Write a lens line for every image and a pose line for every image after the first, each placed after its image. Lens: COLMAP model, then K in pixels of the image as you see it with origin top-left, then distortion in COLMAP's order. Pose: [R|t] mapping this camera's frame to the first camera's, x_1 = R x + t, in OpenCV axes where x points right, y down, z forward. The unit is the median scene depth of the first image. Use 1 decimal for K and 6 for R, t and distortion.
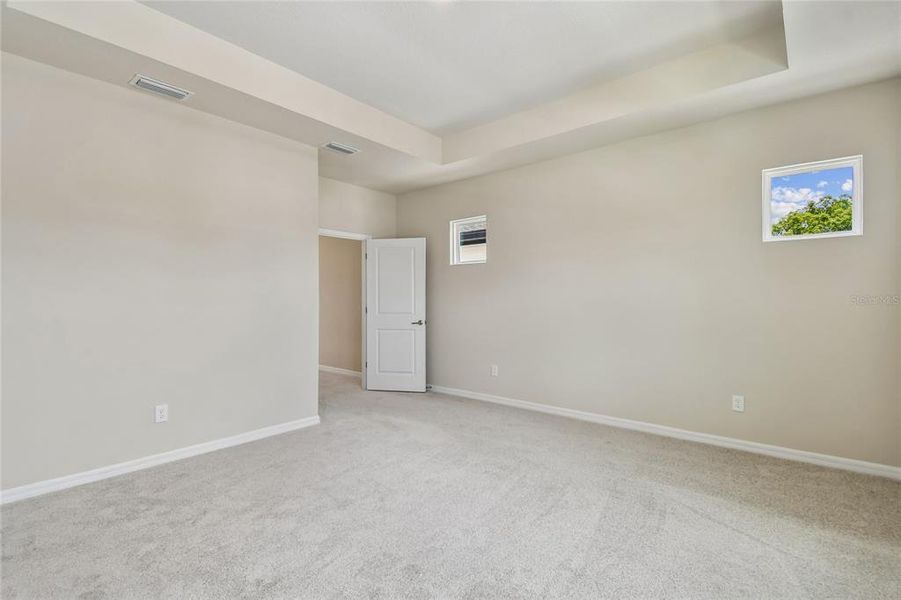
lens RADIAL K [[405.2, 0, 450.3], [0, 405.2, 311.7], [0, 0, 1]] dist [0.036390, -0.025728]
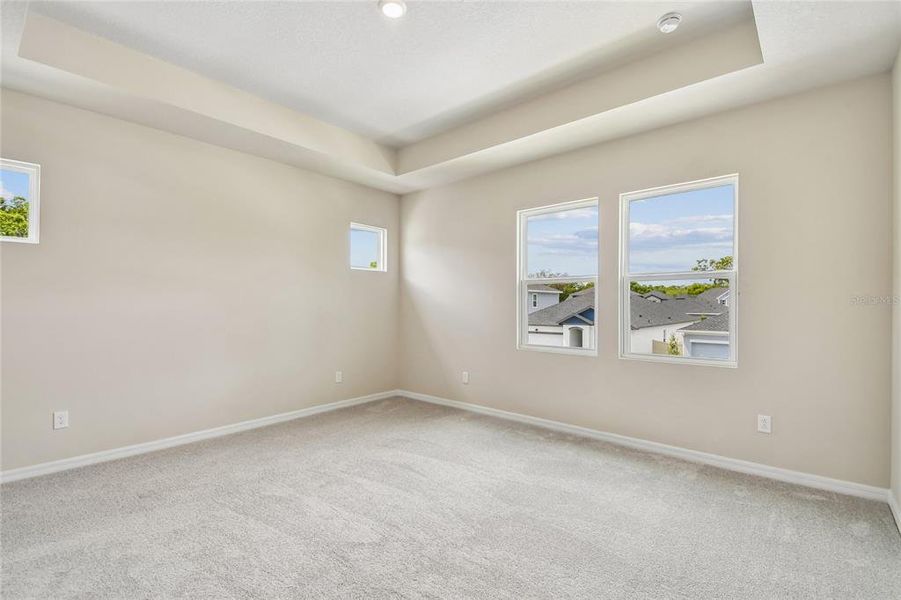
lens RADIAL K [[405.2, 0, 450.3], [0, 405.2, 311.7], [0, 0, 1]] dist [0.036390, -0.025728]
pose [[0.018521, -0.013940, 0.999731, -0.822998], [0.021038, 0.999687, 0.013550, -0.021429], [-0.999607, 0.020781, 0.018809, 0.647417]]
